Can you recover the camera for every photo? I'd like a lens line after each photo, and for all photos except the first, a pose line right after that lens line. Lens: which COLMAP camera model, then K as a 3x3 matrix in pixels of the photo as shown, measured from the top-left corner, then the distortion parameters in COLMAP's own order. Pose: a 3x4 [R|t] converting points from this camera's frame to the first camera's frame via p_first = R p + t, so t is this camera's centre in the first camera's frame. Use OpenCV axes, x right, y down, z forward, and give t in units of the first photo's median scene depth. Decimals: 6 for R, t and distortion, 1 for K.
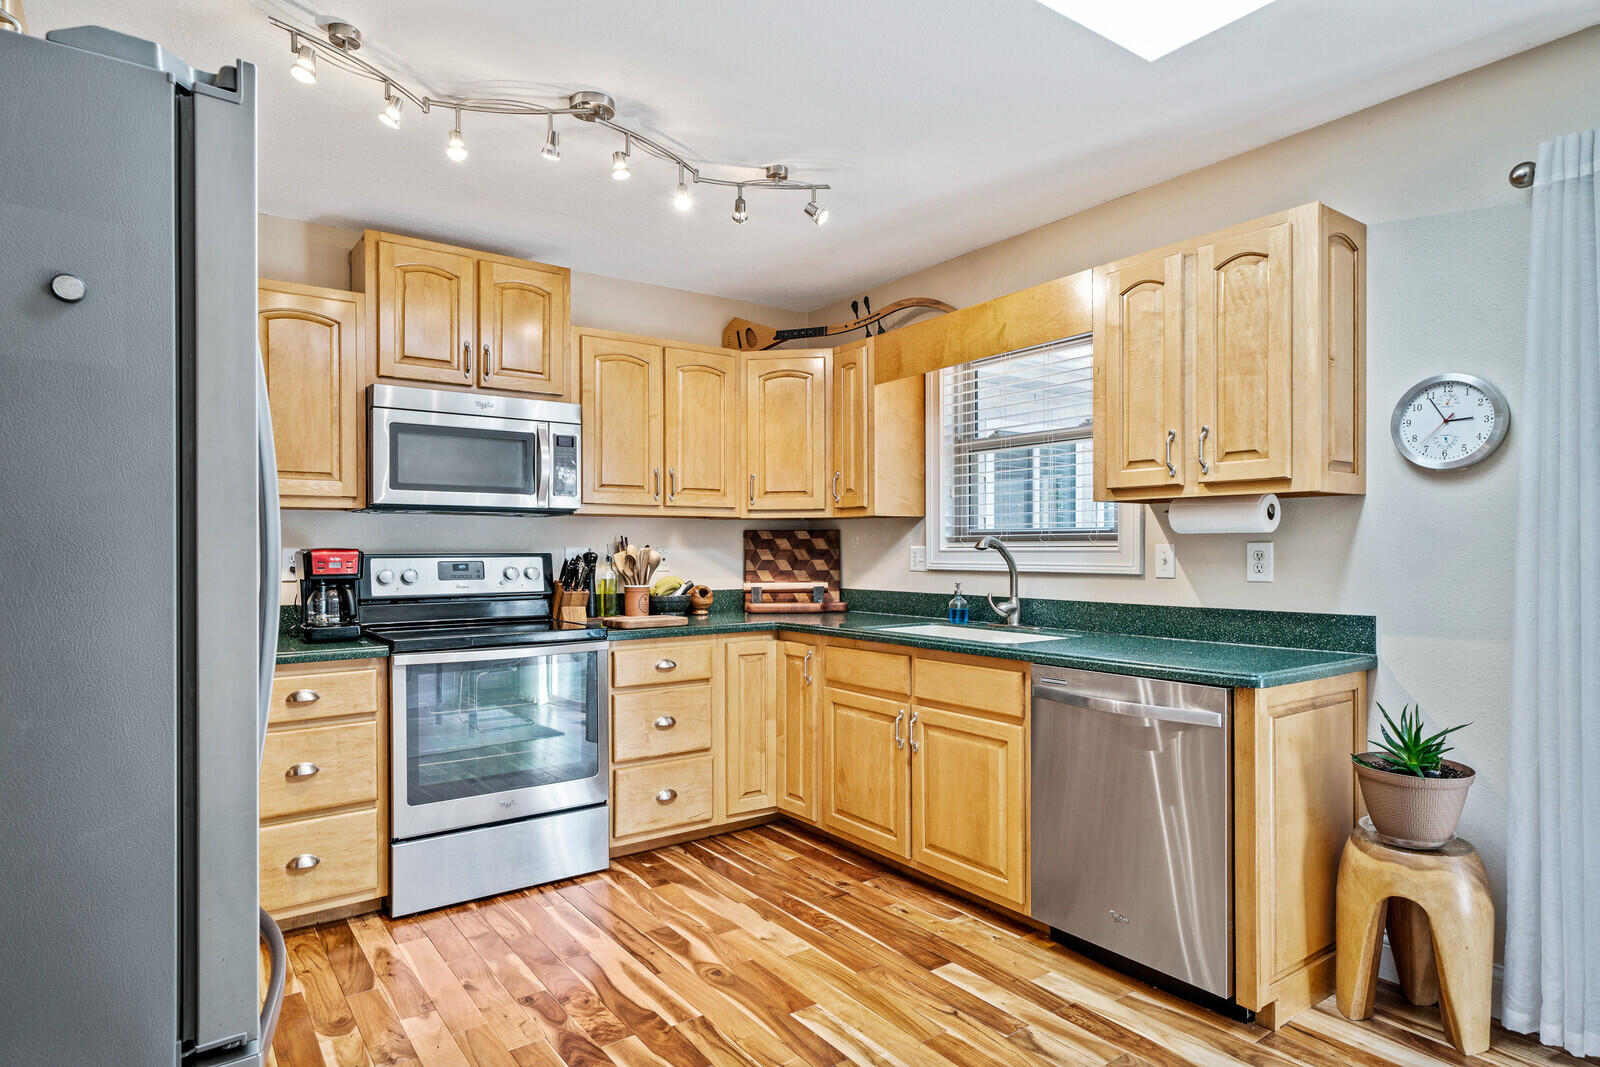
lens RADIAL K [[892.9, 0, 795.6], [0, 892.9, 549.3], [0, 0, 1]] dist [0.002383, -0.000153]
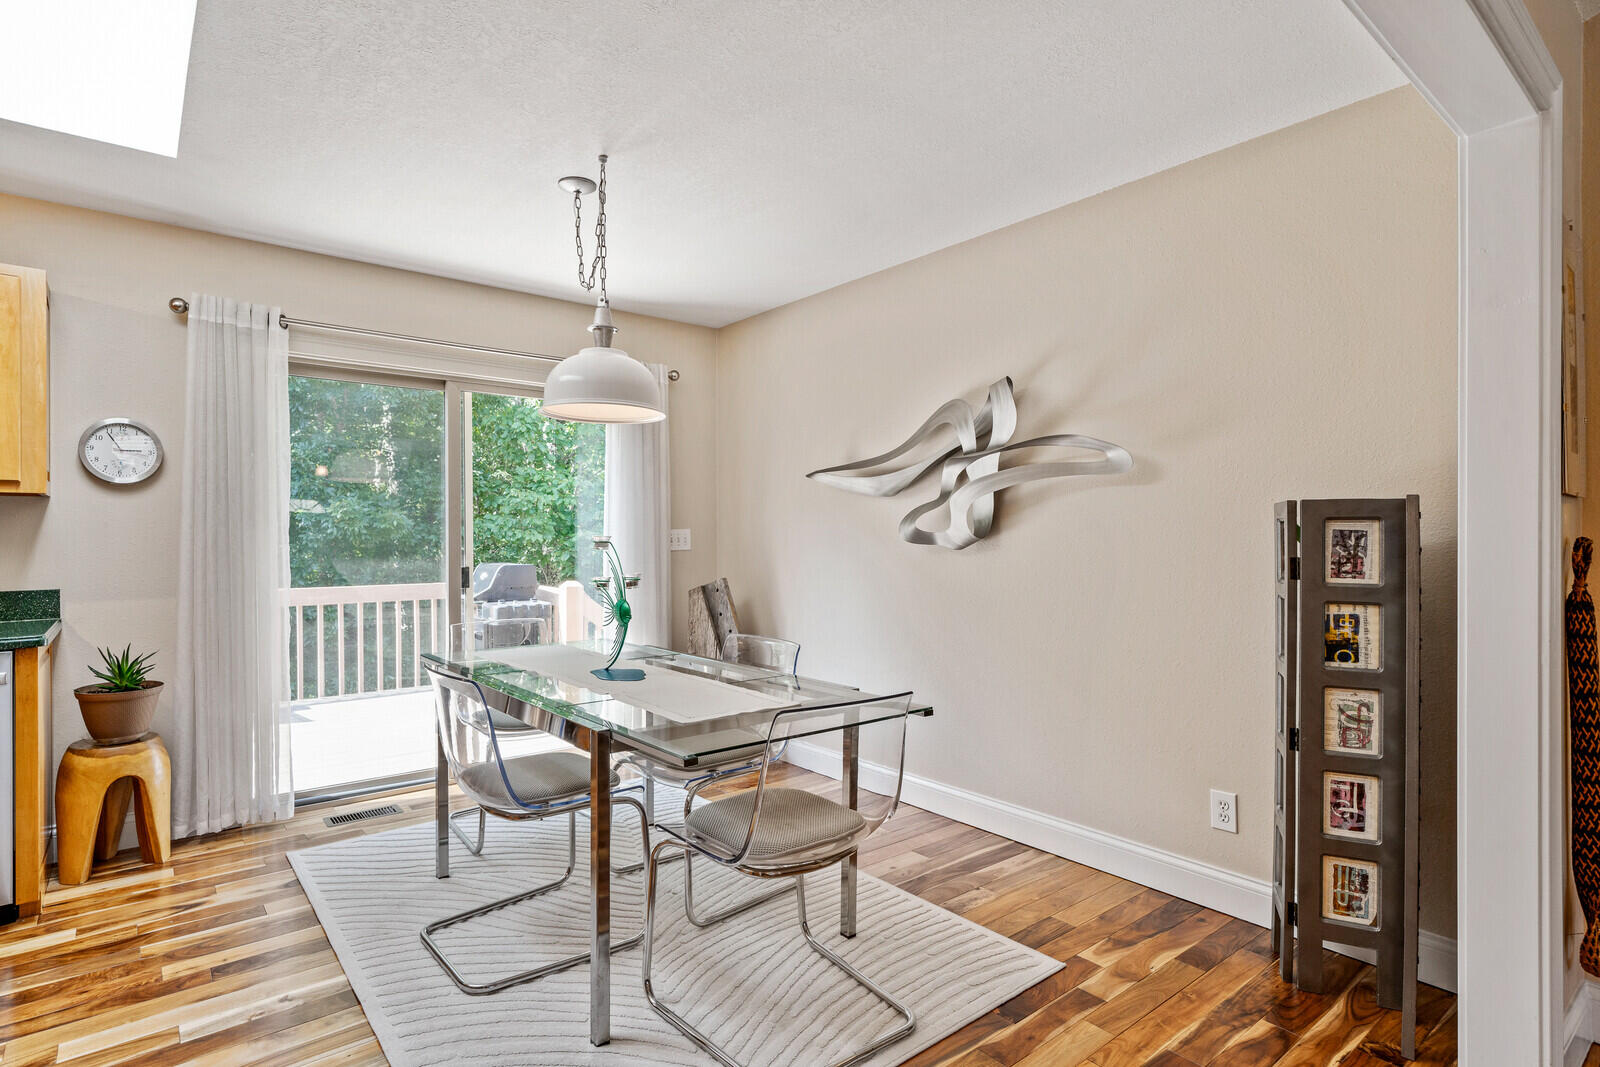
lens RADIAL K [[823.0, 0, 796.9], [0, 823.0, 538.0], [0, 0, 1]] dist [0.001609, 0.000184]
pose [[-0.073585, 0.002867, 0.997285, -0.741555], [0.008663, 0.999960, -0.002236, 0.012646], [-0.997251, 0.008475, -0.073606, 0.002068]]
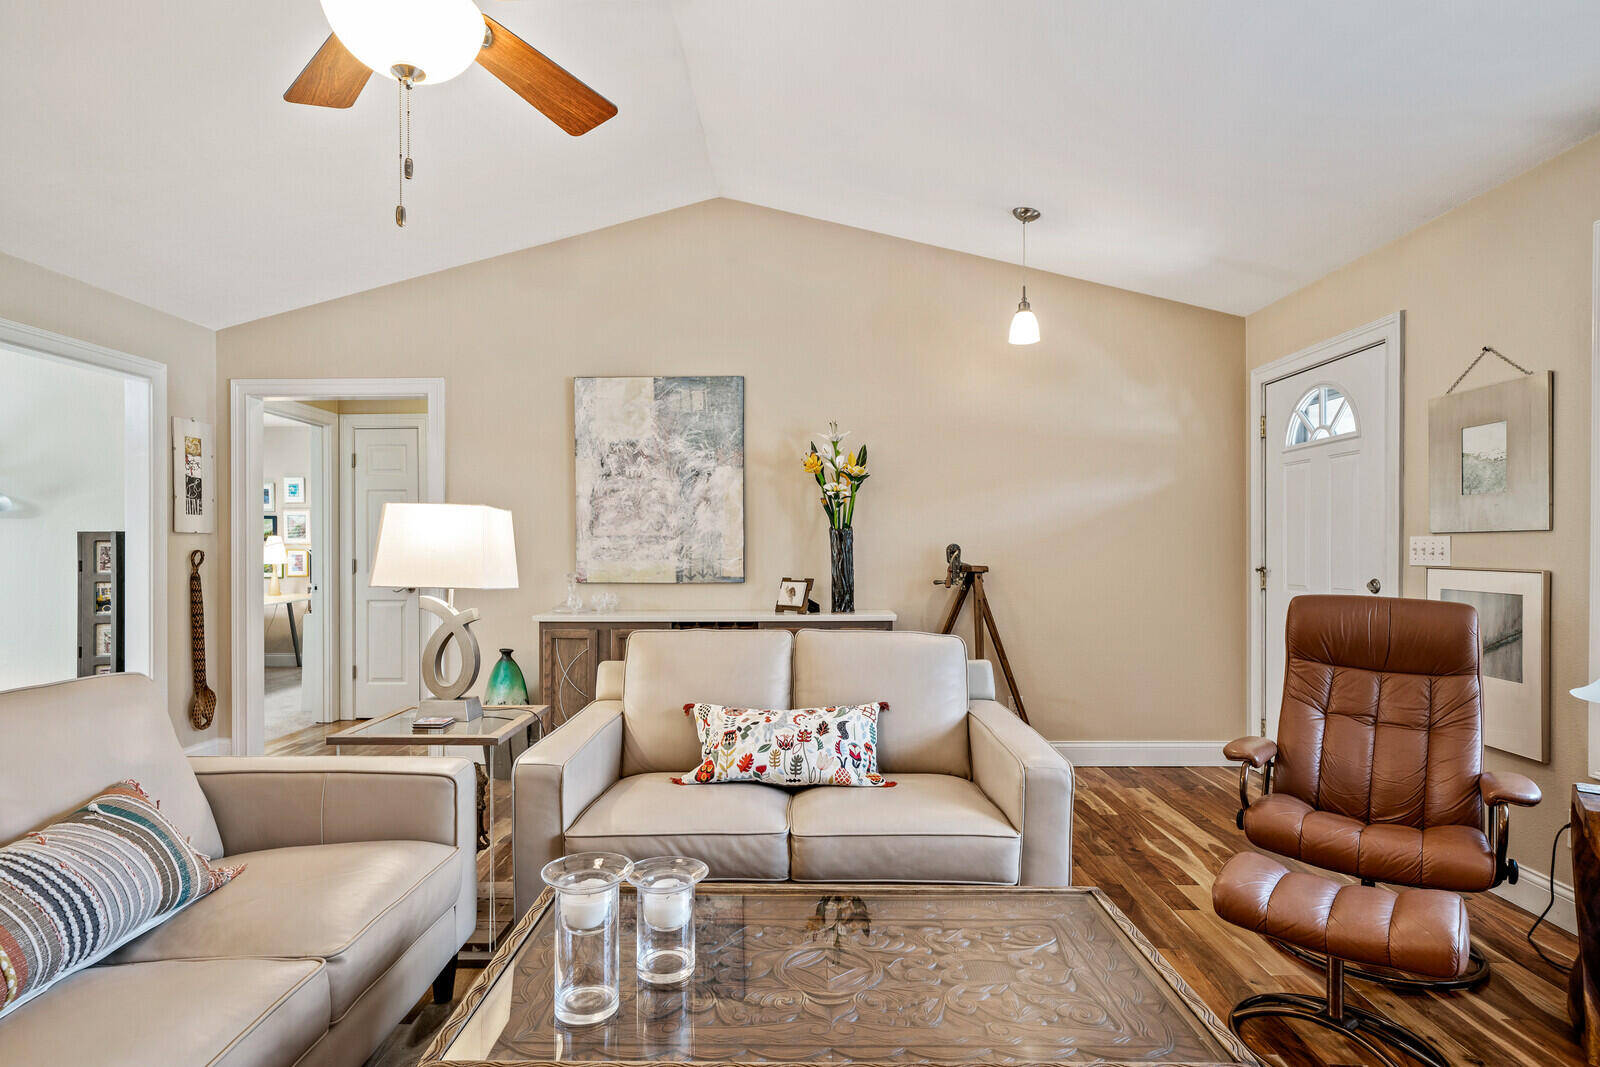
lens RADIAL K [[823.0, 0, 801.0], [0, 823.0, 541.8], [0, 0, 1]] dist [0.001609, 0.000184]
pose [[-0.816394, 0.007313, 0.577449, -1.880926], [0.008403, 0.999964, -0.000784, 0.011690], [-0.577434, 0.004213, -0.816426, -0.042170]]
